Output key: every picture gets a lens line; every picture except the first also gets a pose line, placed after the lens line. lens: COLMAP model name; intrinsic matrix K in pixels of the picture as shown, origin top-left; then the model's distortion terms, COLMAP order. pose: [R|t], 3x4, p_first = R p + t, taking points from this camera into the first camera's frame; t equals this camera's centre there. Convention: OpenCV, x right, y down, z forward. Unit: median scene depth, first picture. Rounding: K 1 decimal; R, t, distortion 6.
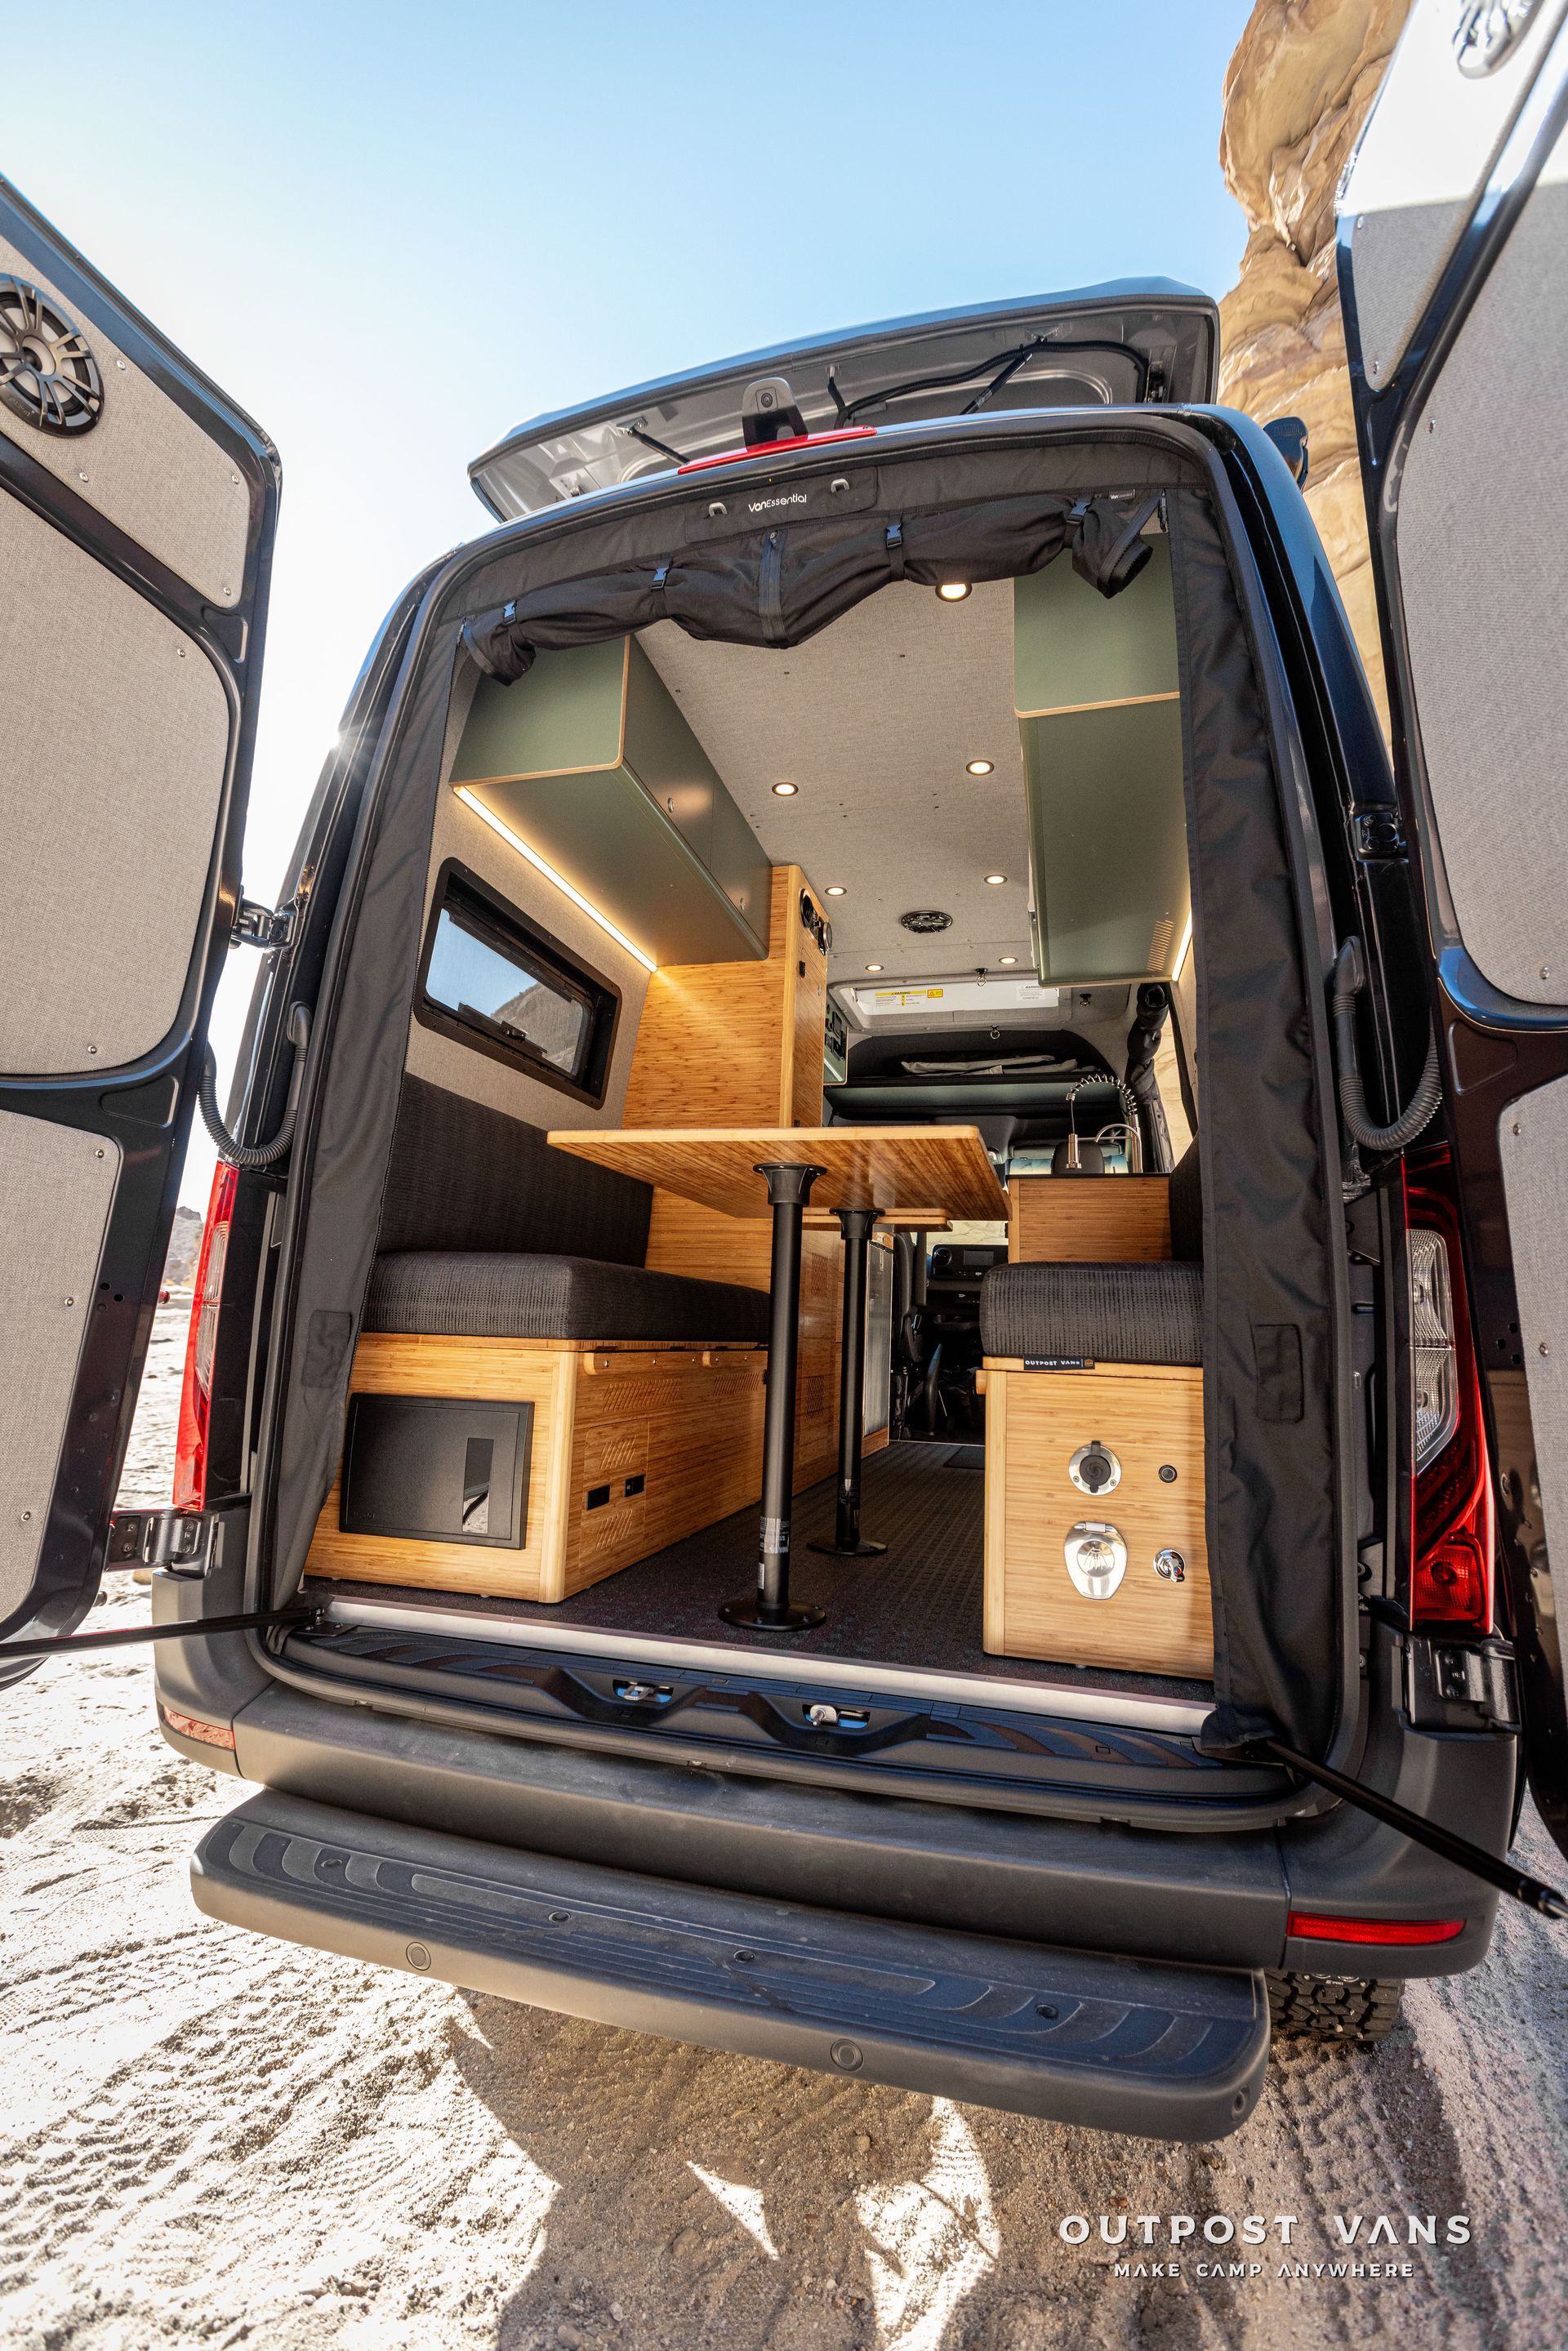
lens RADIAL K [[1036.5, 0, 784.0], [0, 1036.5, 1175.5], [0, 0, 1]] dist [0.004856, -0.001328]
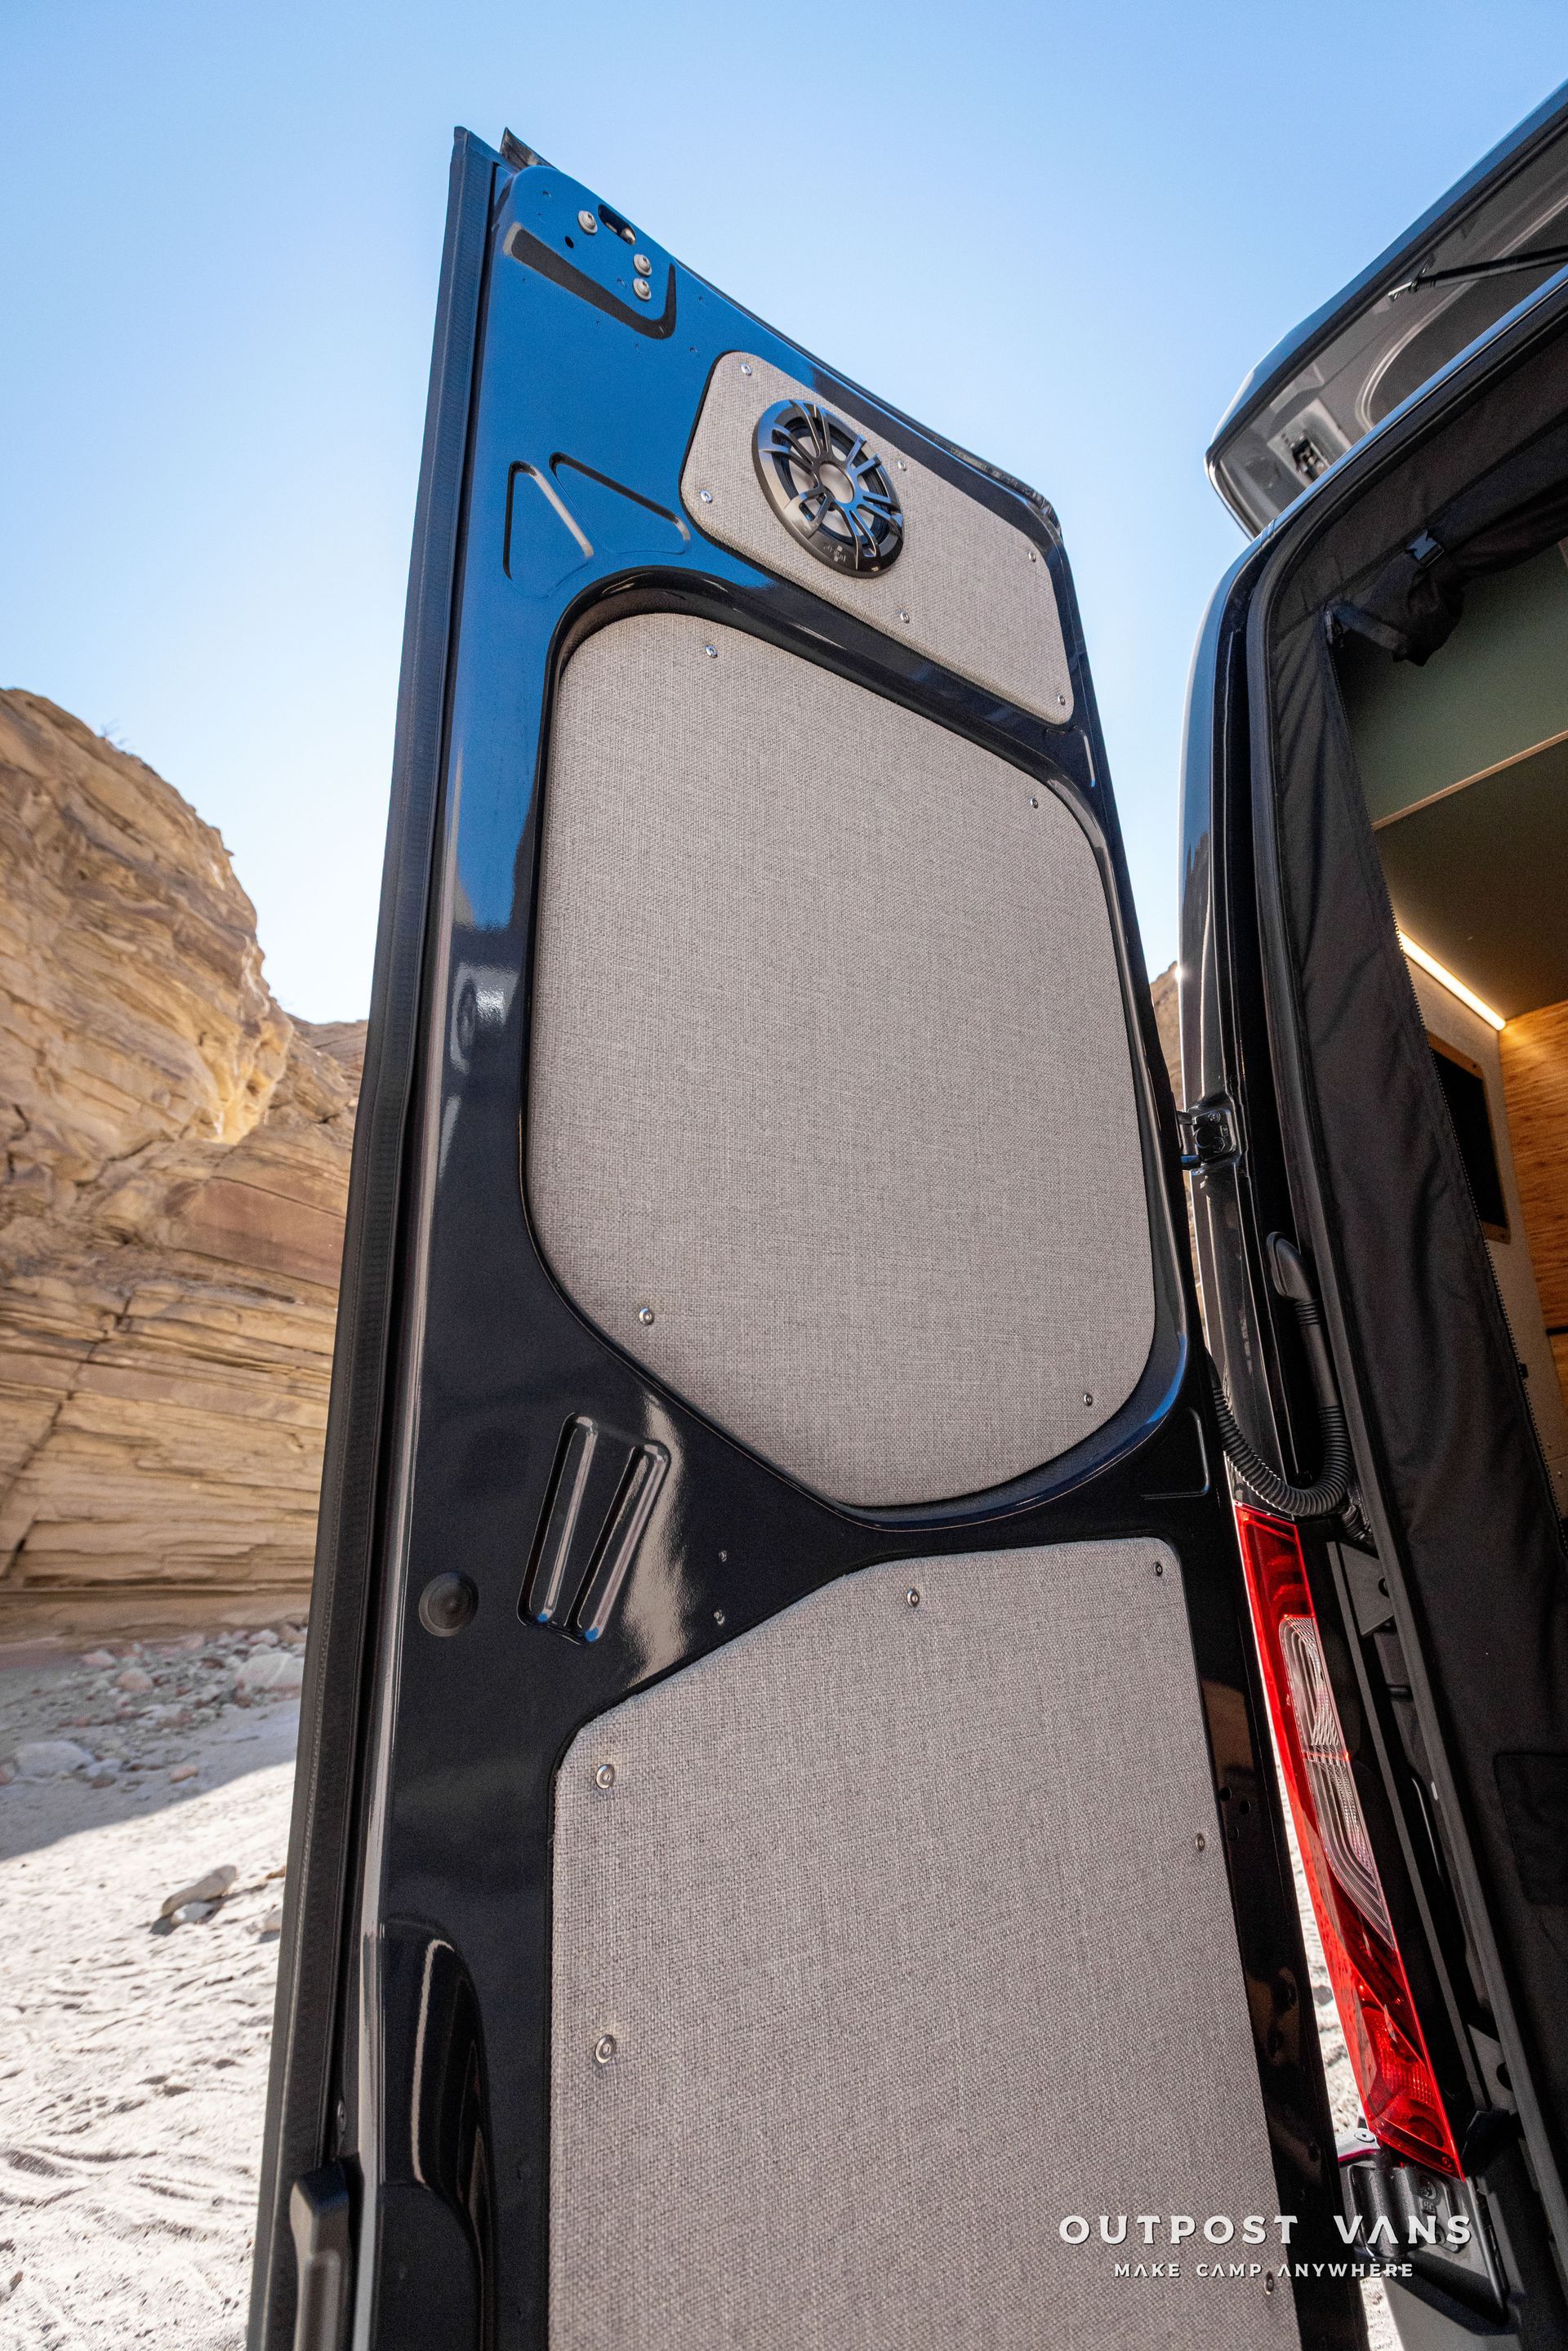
lens RADIAL K [[1036.5, 0, 784.0], [0, 1036.5, 1175.5], [0, 0, 1]] dist [0.004856, -0.001328]
pose [[0.838388, -0.268980, -0.474083, -0.466958], [0.213183, 0.962290, -0.168972, -0.182566], [0.501655, 0.040598, 0.864114, 0.327739]]
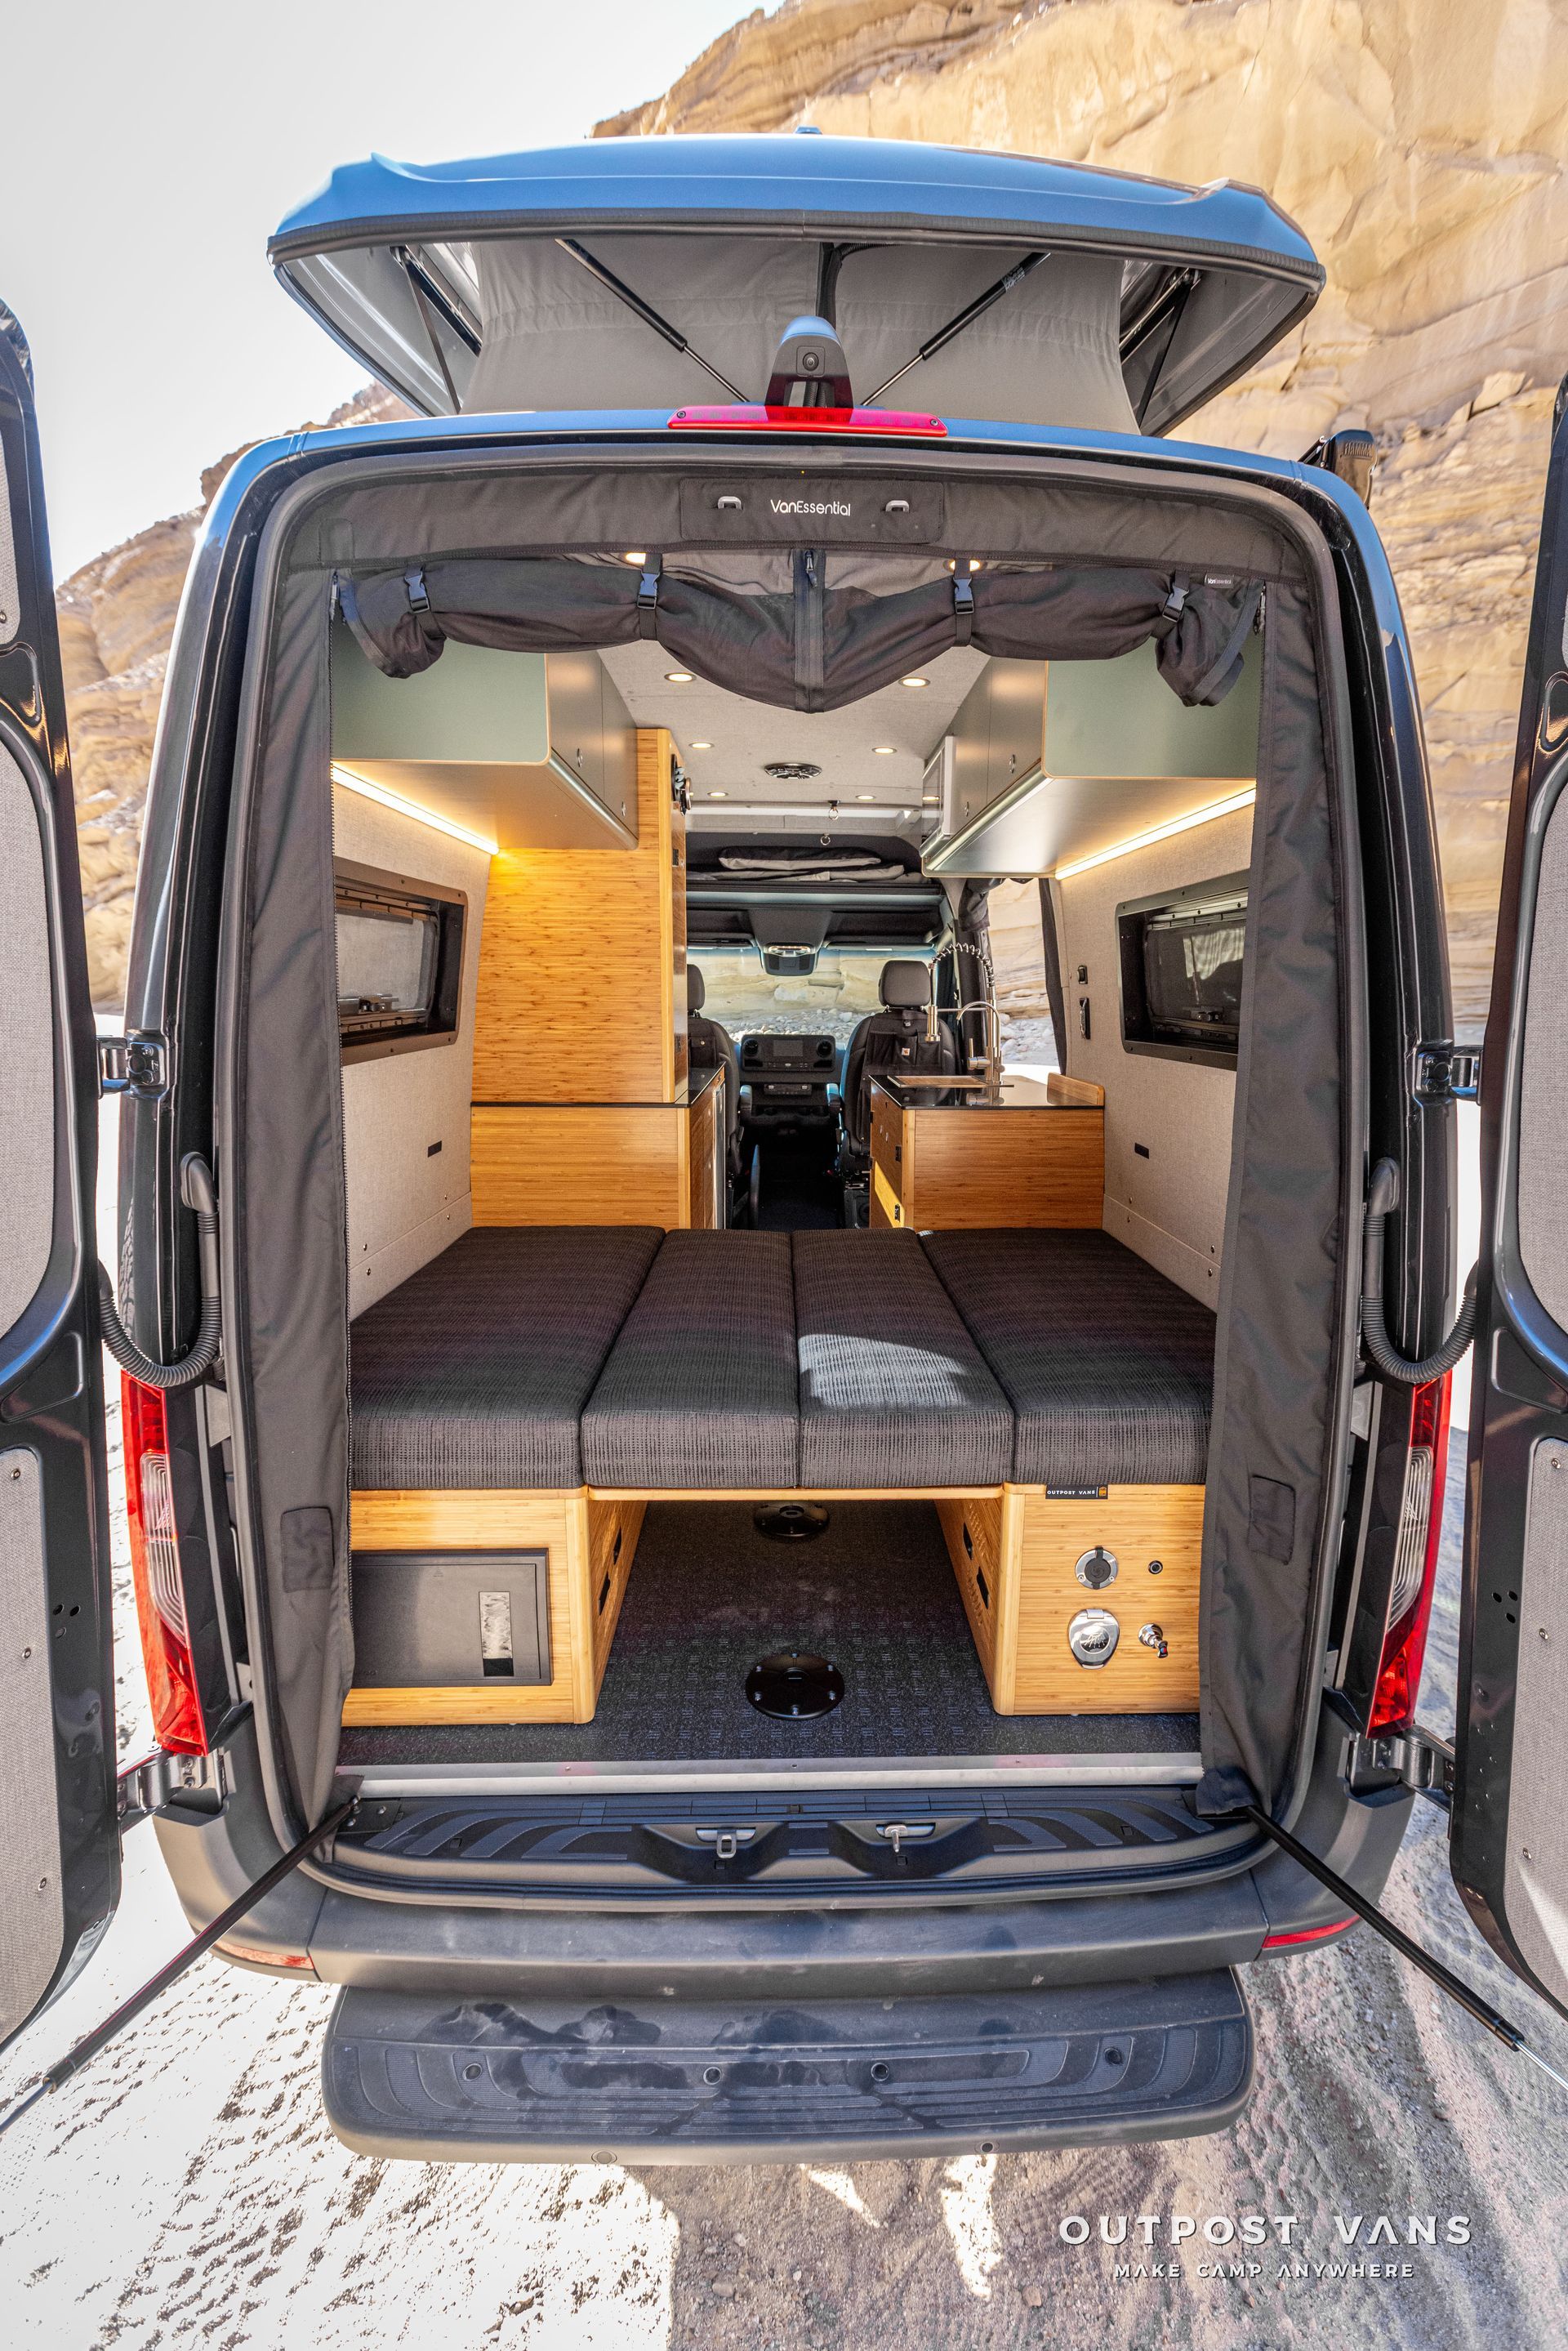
lens RADIAL K [[1051.7, 0, 831.8], [0, 1051.7, 1174.7], [0, 0, 1]] dist [0.000758, 0.000357]
pose [[0.953352, -0.075329, 0.292312, -0.277554], [-0.023590, 0.946809, 0.320929, -0.478789], [-0.300939, -0.312854, 0.900865, 0.169858]]
